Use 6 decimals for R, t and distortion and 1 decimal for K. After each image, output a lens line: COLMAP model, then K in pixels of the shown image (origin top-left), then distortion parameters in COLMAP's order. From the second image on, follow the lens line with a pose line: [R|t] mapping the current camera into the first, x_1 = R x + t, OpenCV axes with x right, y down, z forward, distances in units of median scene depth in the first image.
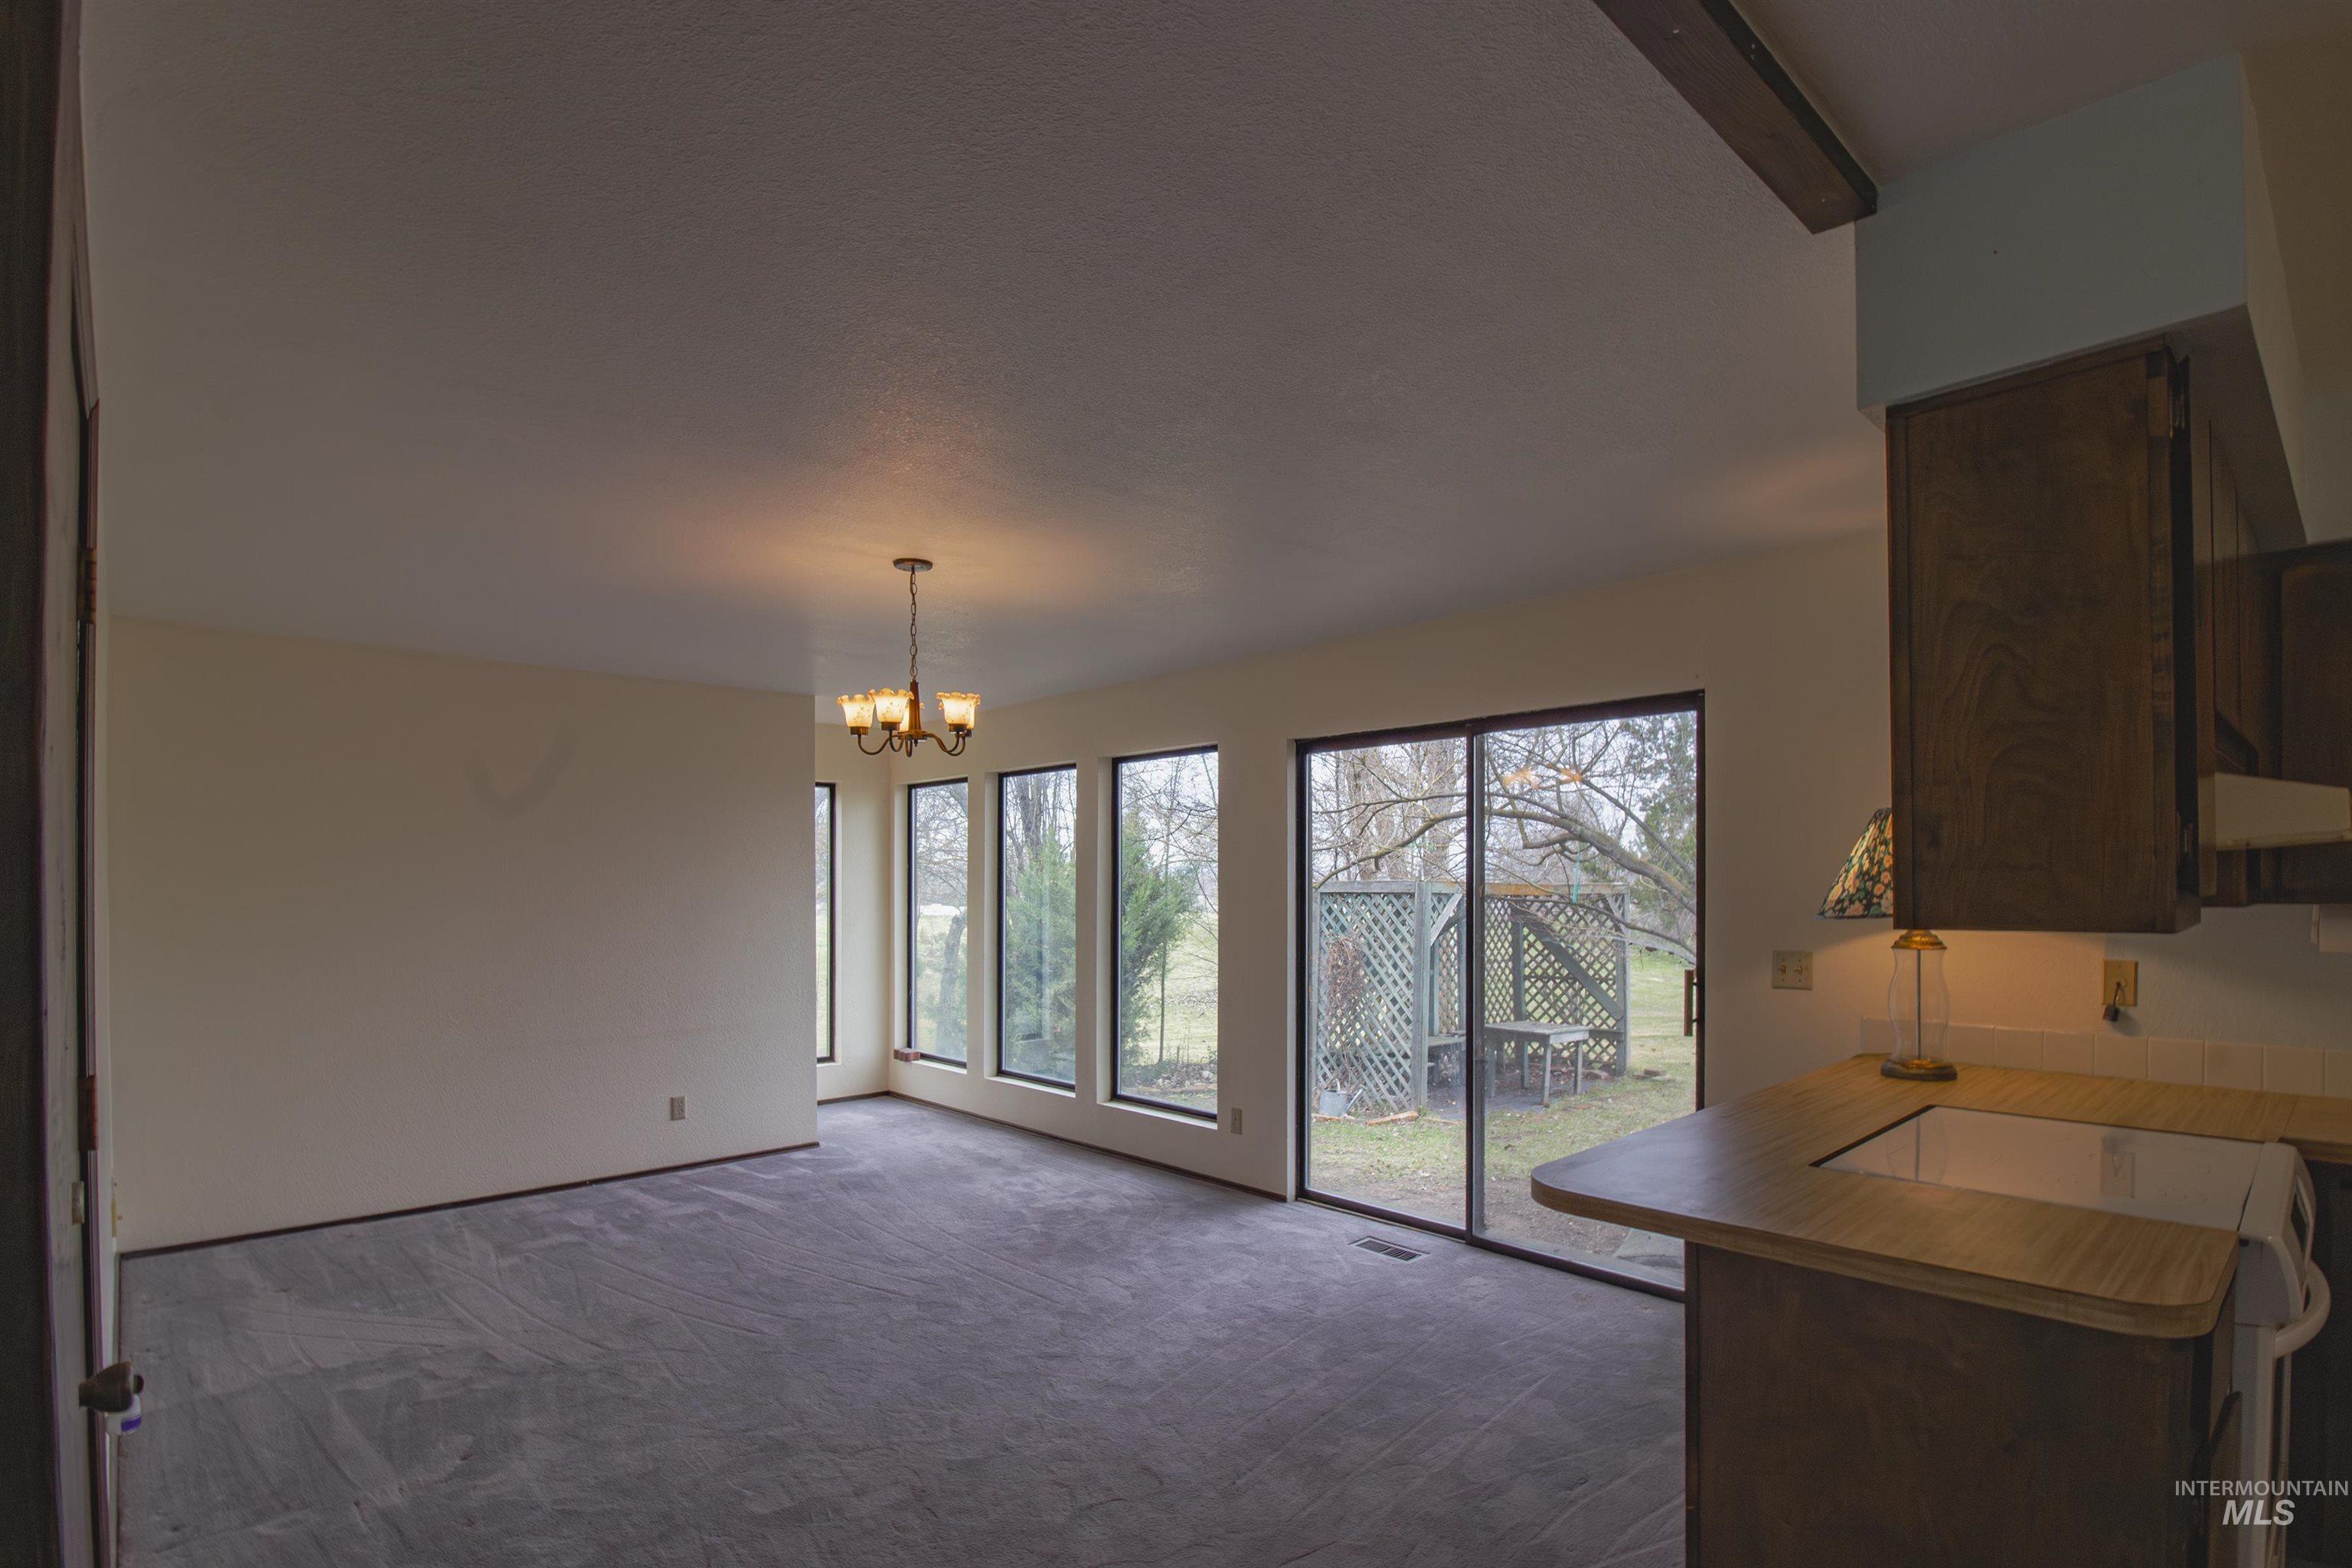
lens RADIAL K [[1110.7, 0, 1189.8], [0, 1110.7, 768.9], [0, 0, 1]] dist [-0.000092, -0.017863]
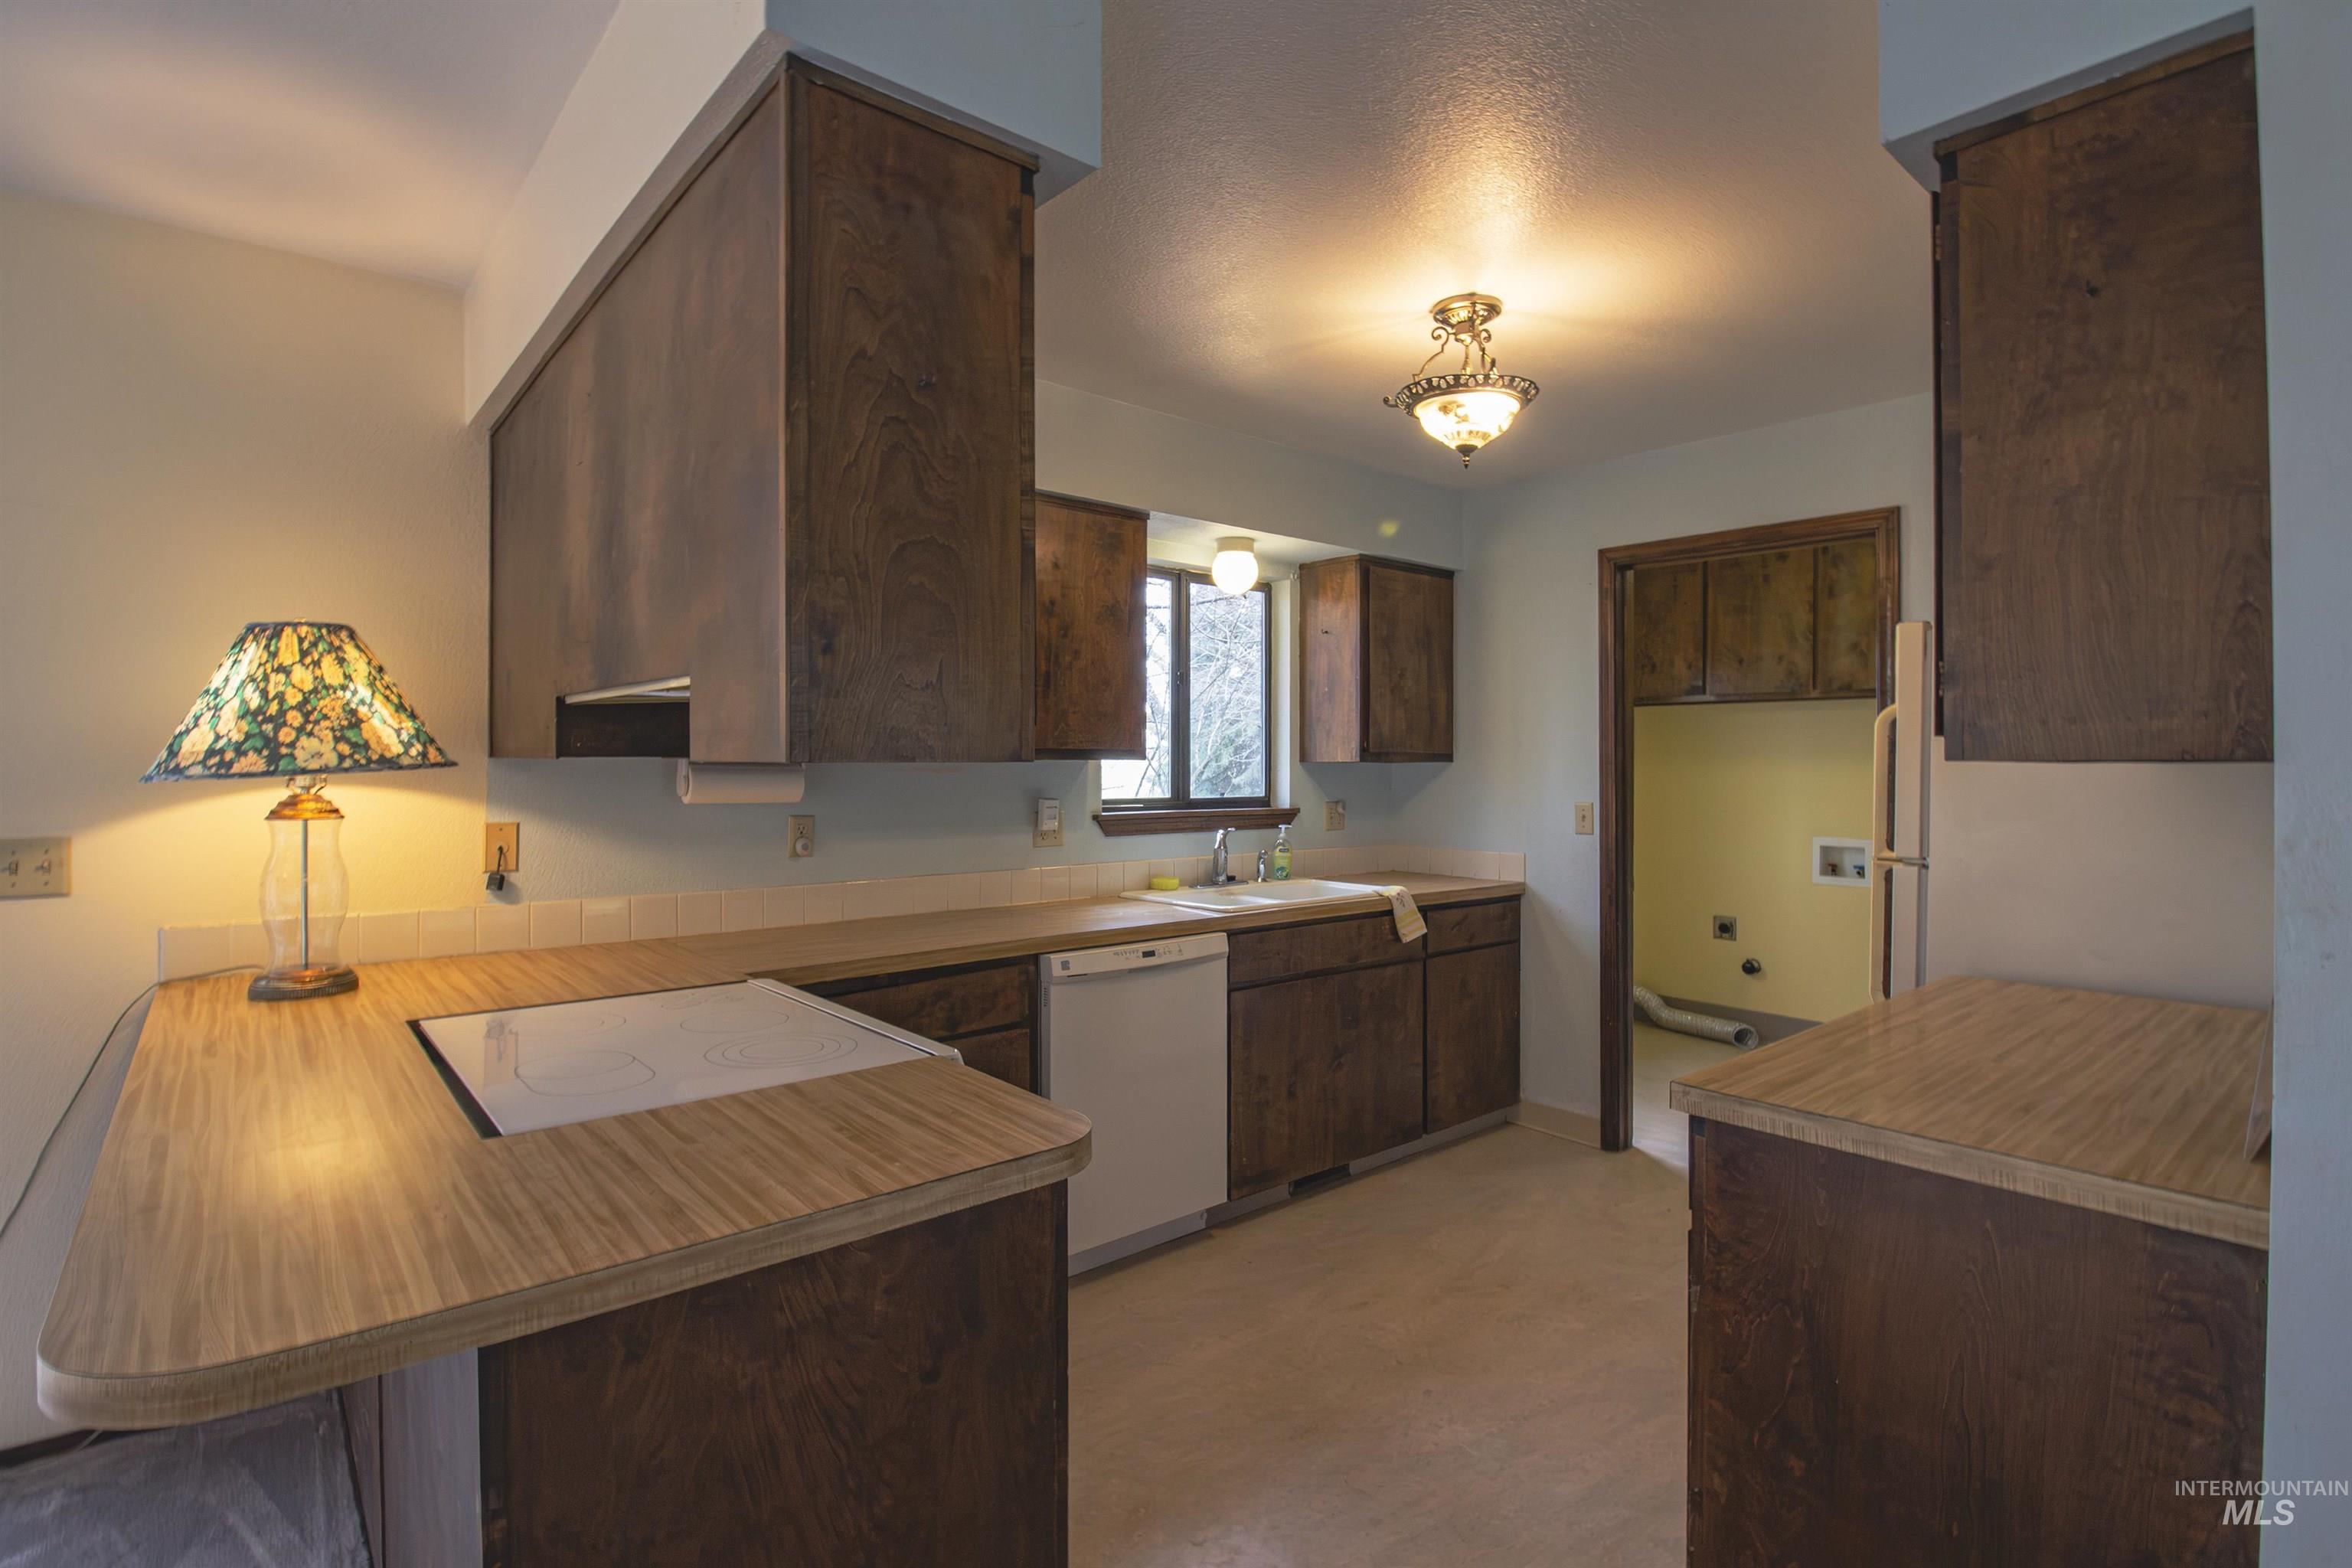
lens RADIAL K [[1110.7, 0, 1189.8], [0, 1110.7, 768.9], [0, 0, 1]] dist [-0.000092, -0.017863]
pose [[0.041818, 0.003830, 0.999118, -0.046540], [-0.106313, 0.994332, 0.000638, 0.068186], [-0.993453, -0.106246, 0.041988, 0.399119]]
